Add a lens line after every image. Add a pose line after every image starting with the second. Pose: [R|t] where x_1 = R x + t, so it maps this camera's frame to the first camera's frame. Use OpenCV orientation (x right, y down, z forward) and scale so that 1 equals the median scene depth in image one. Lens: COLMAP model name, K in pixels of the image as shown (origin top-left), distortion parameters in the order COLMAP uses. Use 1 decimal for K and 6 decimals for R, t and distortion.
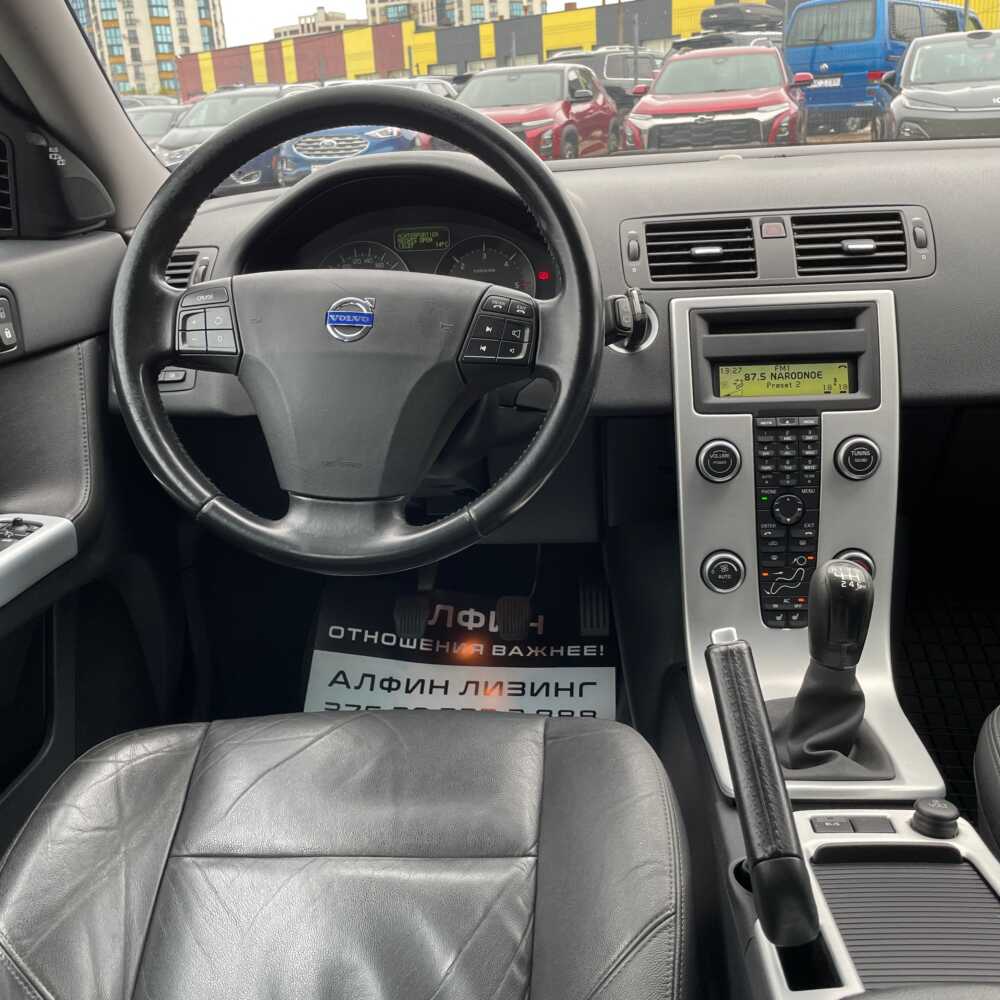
lens RADIAL K [[1040.7, 0, 505.0], [0, 1040.7, 503.7], [0, 0, 1]] dist [0.093994, -0.144959]
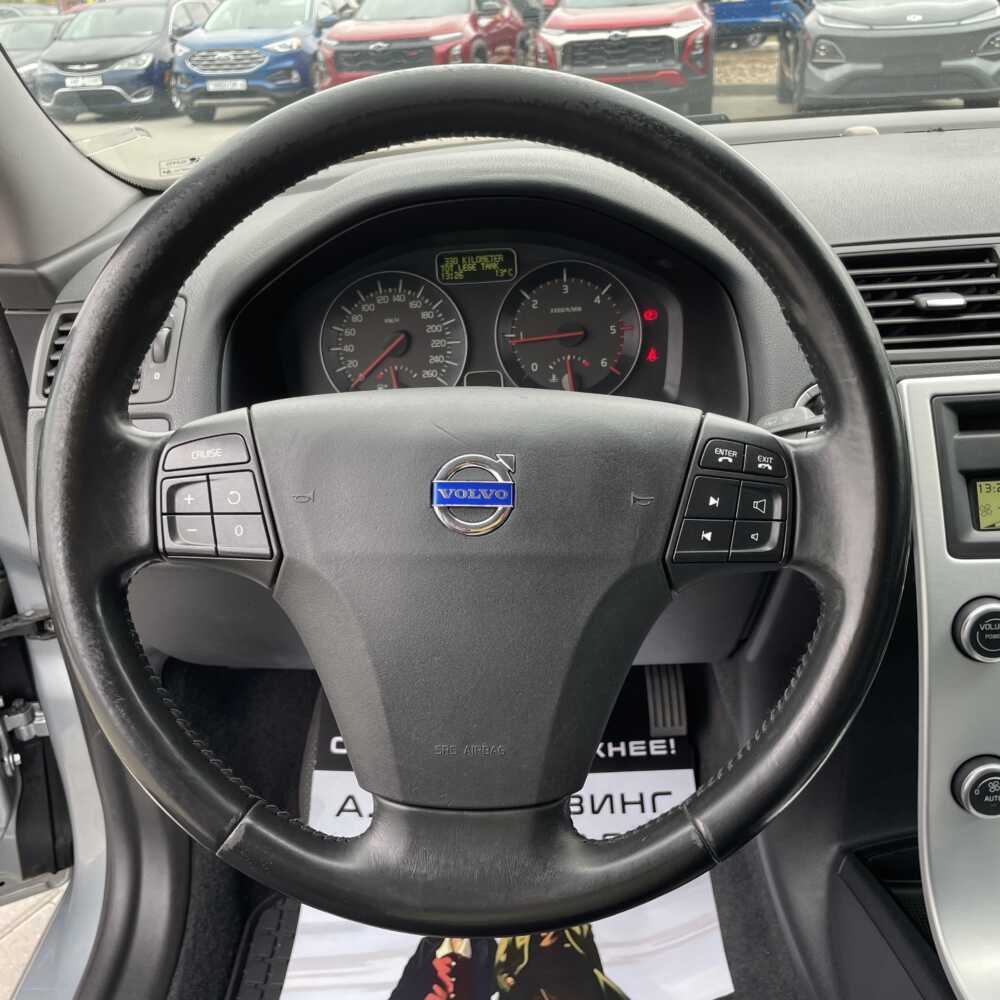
lens RADIAL K [[1004.1, 0, 507.0], [0, 1004.1, 501.8], [0, 0, 1]] dist [0.098556, -0.136741]
pose [[0.995395, -0.036799, 0.088518, -0.146900], [0.029325, 0.996009, 0.084295, -0.178426], [-0.091267, -0.081311, 0.992501, 0.375180]]
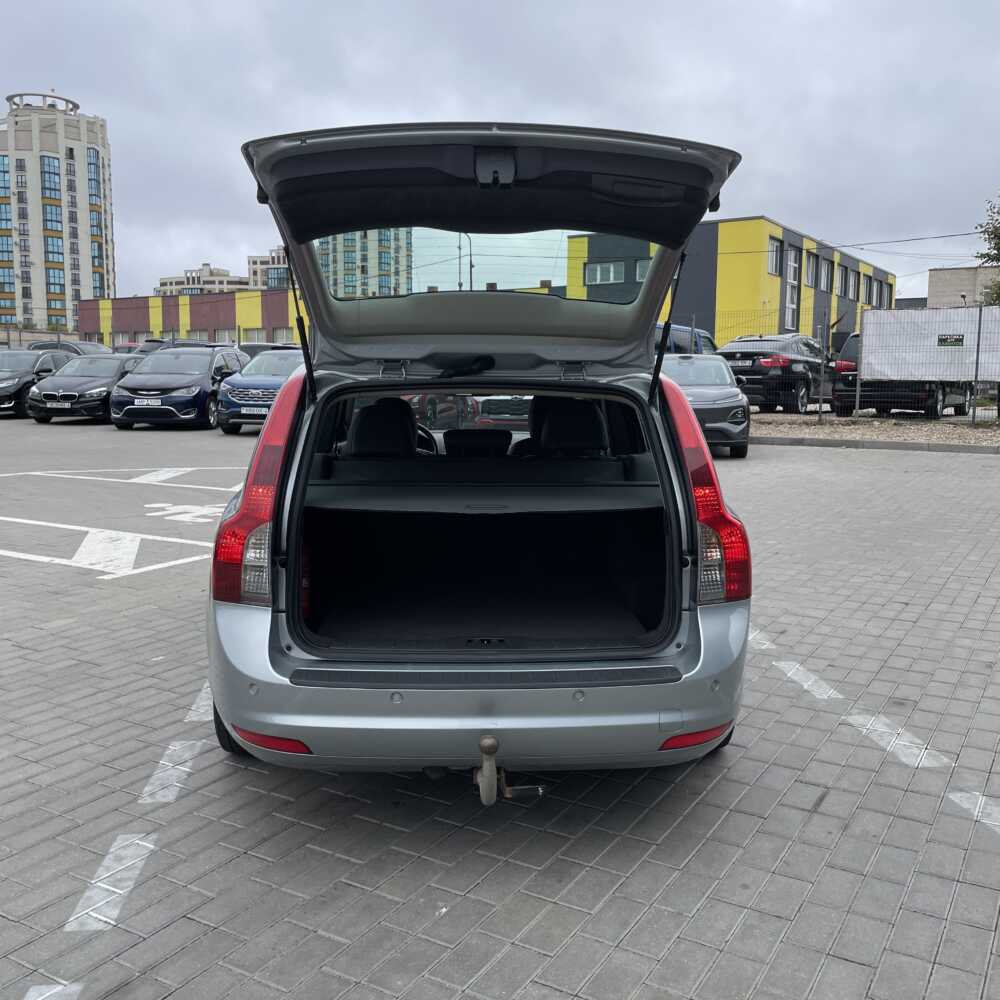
lens RADIAL K [[993.4, 0, 493.5], [0, 993.4, 493.4], [0, 0, 1]] dist [0.083252, -0.108674]
pose [[0.990728, 0.045925, 0.127862, -0.306678], [-0.015491, 0.973182, -0.229514, 1.255431], [-0.134973, 0.225406, 0.964870, -4.271454]]
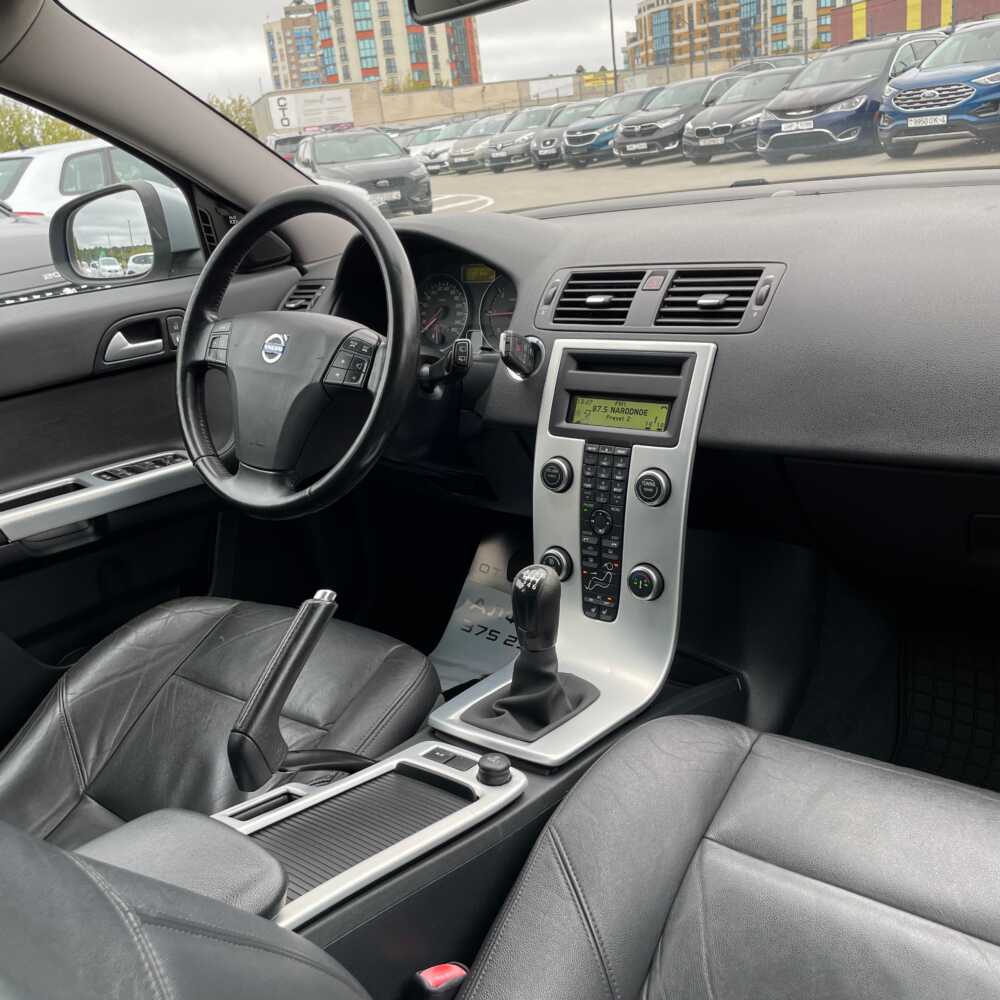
lens RADIAL K [[993.4, 0, 493.5], [0, 993.4, 493.4], [0, 0, 1]] dist [0.083252, -0.108674]
pose [[0.831820, 0.138970, -0.537366, 0.745002], [-0.114059, 0.990285, 0.079542, -0.099642], [0.543199, -0.004874, 0.839590, -0.021944]]
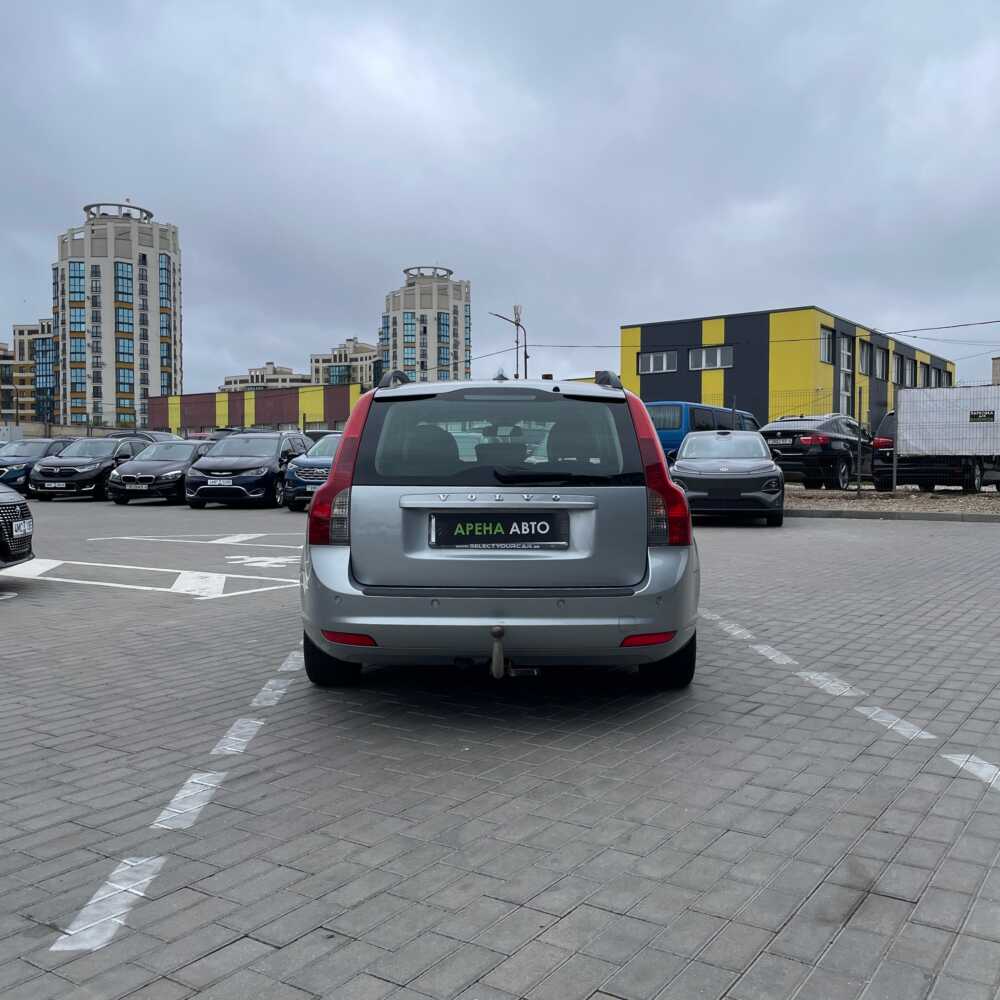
lens RADIAL K [[1006.6, 0, 500.0], [0, 1006.6, 500.0], [0, 0, 1]] dist [0.082861, -0.092555]
pose [[0.995997, 0.053126, 0.071885, -0.251638], [-0.028091, 0.949500, -0.312506, 1.978606], [-0.084857, 0.309236, 0.947192, -5.341660]]
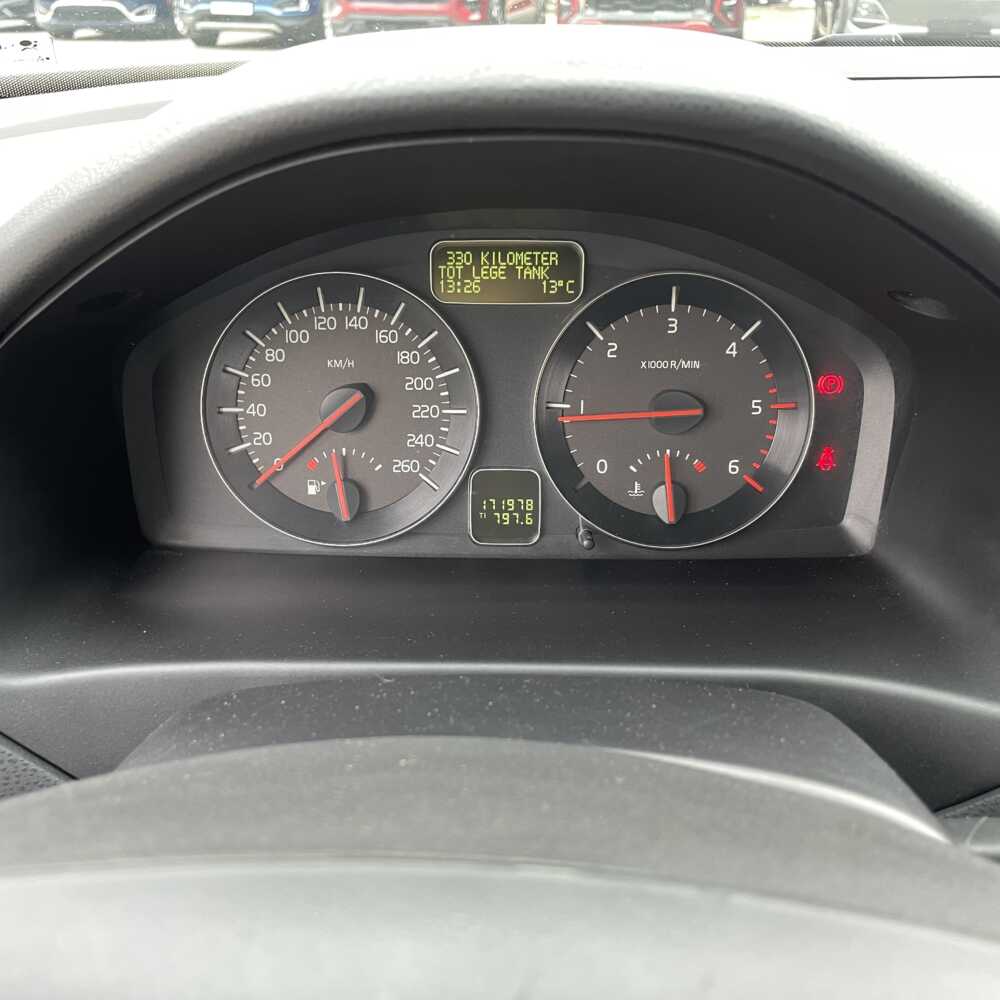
lens RADIAL K [[1007.4, 0, 489.1], [0, 1007.4, 497.1], [0, 0, 1]] dist [0.098433, -0.135735]
pose [[0.996185, 0.024334, 0.083803, -0.133511], [-0.034706, 0.991597, 0.124627, -0.257783], [-0.080066, -0.127060, 0.988658, 0.762845]]
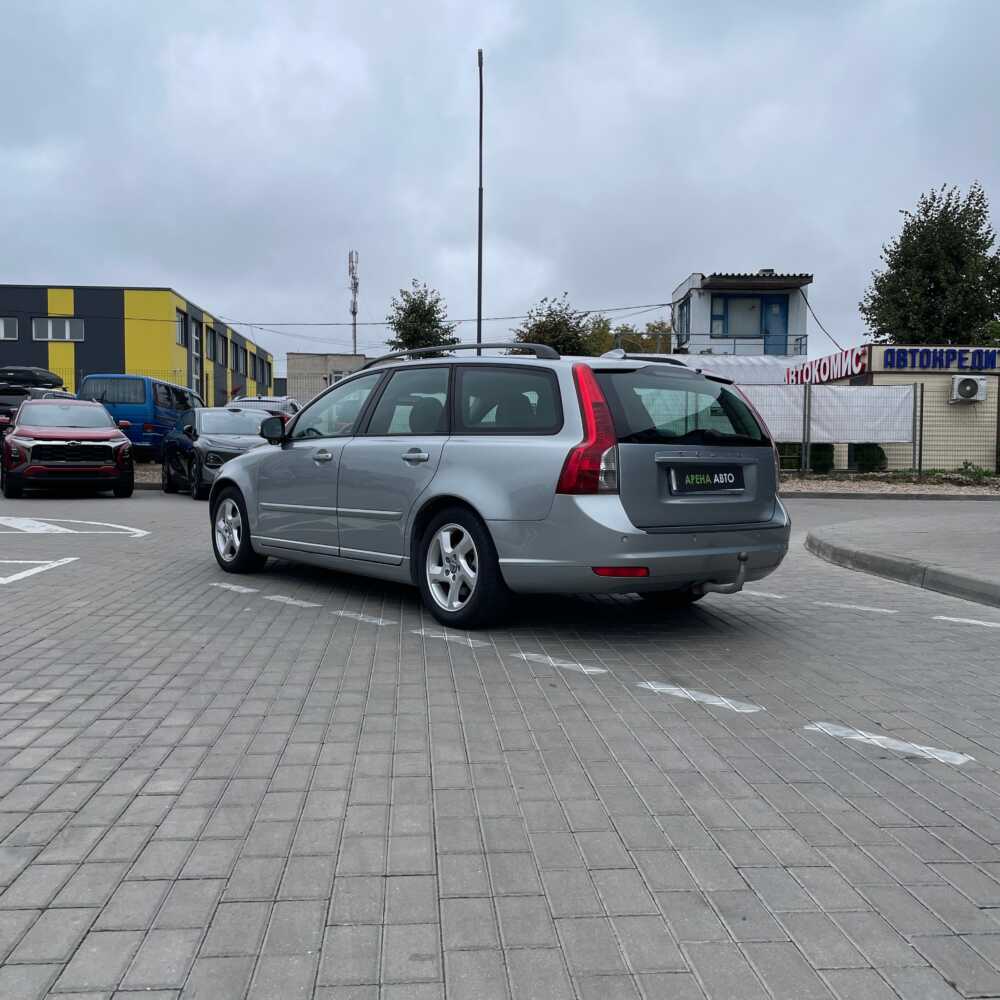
lens RADIAL K [[993.4, 0, 493.5], [0, 993.4, 493.4], [0, 0, 1]] dist [0.083252, -0.108674]
pose [[0.728500, 0.038568, 0.683959, -4.055673], [0.181187, 0.952011, -0.246670, 1.956721], [-0.660650, 0.303624, 0.686552, -4.289362]]
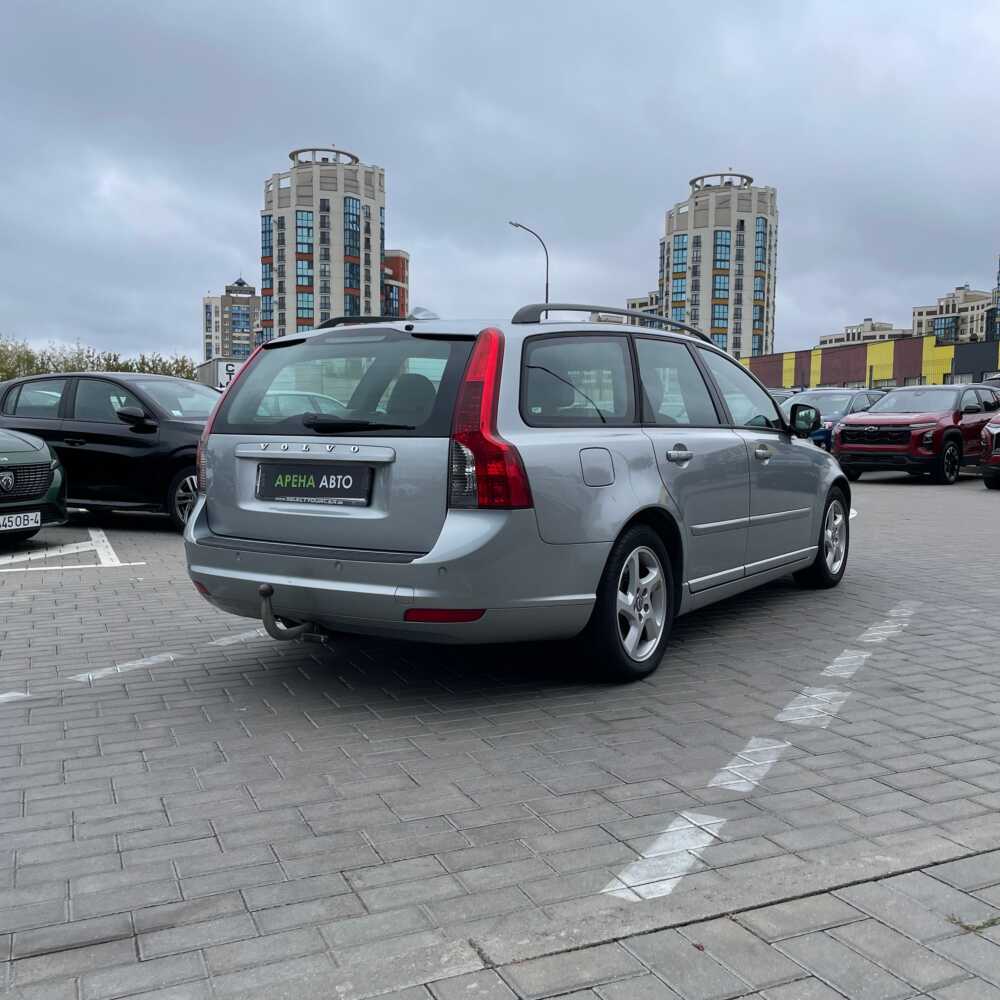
lens RADIAL K [[1004.1, 0, 507.0], [0, 1004.1, 501.8], [0, 0, 1]] dist [0.098556, -0.136741]
pose [[0.880545, 0.093514, -0.464646, 2.304406], [-0.210166, 0.955731, -0.205933, 1.539973], [0.424819, 0.278986, 0.861218, -4.428040]]
